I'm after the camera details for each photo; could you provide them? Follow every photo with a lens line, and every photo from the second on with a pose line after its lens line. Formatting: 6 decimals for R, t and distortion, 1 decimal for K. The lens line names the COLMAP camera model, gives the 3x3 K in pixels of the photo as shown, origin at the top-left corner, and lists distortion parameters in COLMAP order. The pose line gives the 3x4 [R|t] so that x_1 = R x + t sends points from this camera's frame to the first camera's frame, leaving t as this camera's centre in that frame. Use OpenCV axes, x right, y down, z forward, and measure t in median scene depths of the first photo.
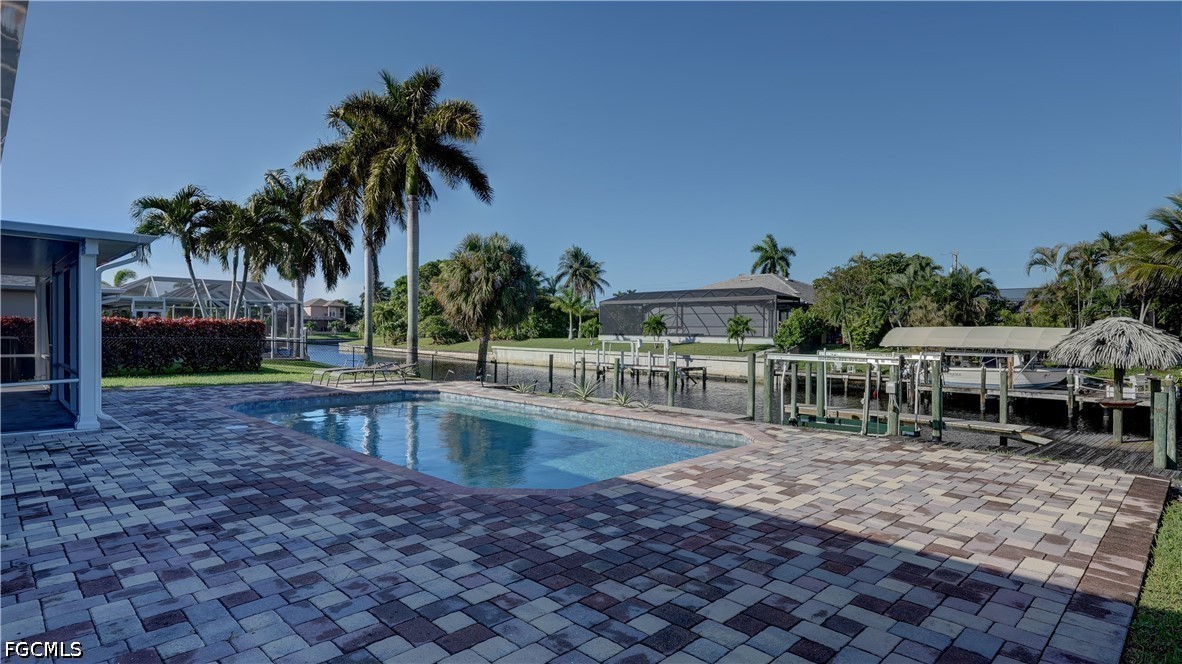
lens RADIAL K [[623.5, 0, 591.0], [0, 623.5, 332.0], [0, 0, 1]] dist [-0.004673, 0.002717]
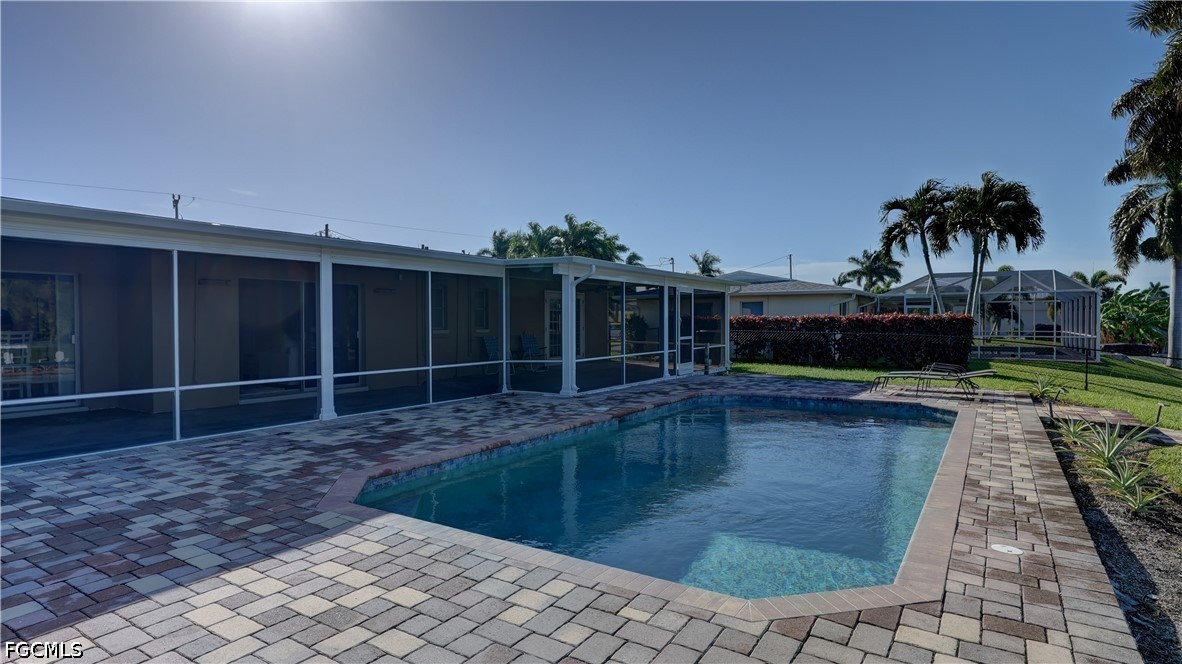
lens RADIAL K [[623.5, 0, 591.0], [0, 623.5, 332.0], [0, 0, 1]] dist [-0.004673, 0.002717]
pose [[0.208772, 0.009802, -0.977915, 1.050447], [-0.002511, 0.999952, 0.009487, -0.007825], [0.977961, 0.000475, 0.208787, 1.310193]]
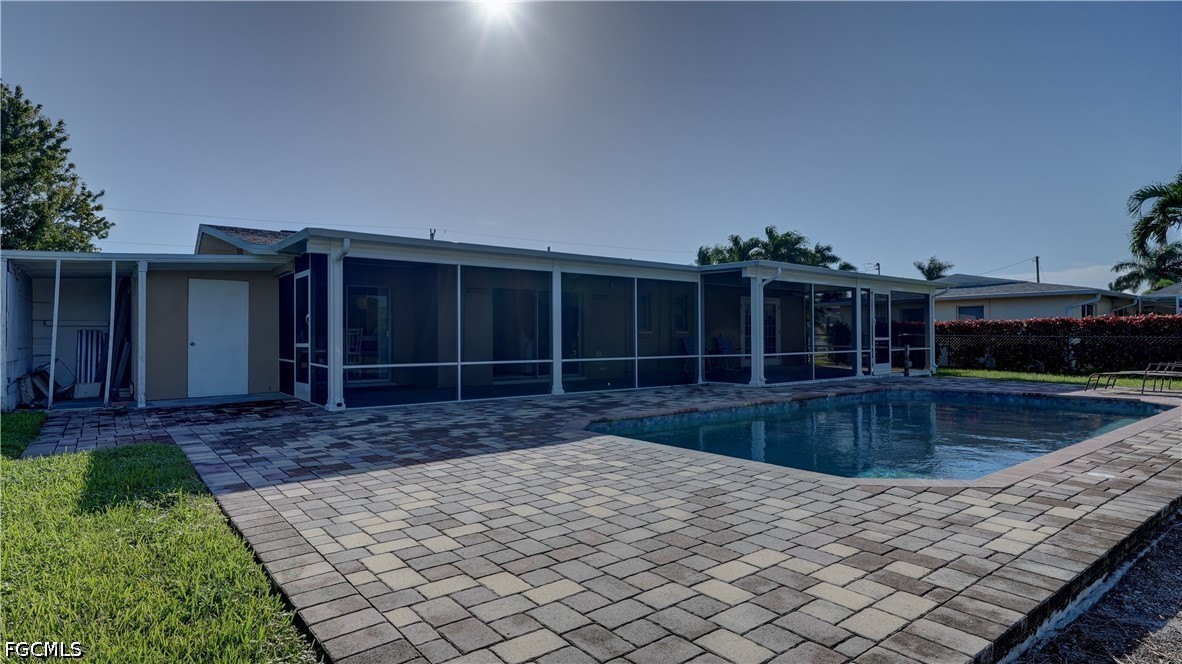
lens RADIAL K [[623.5, 0, 591.0], [0, 623.5, 332.0], [0, 0, 1]] dist [-0.004673, 0.002717]
pose [[-0.116776, -0.016912, -0.993014, 1.429744], [-0.002411, 0.999857, -0.016745, 0.078270], [0.993155, 0.000438, -0.116800, 1.334230]]
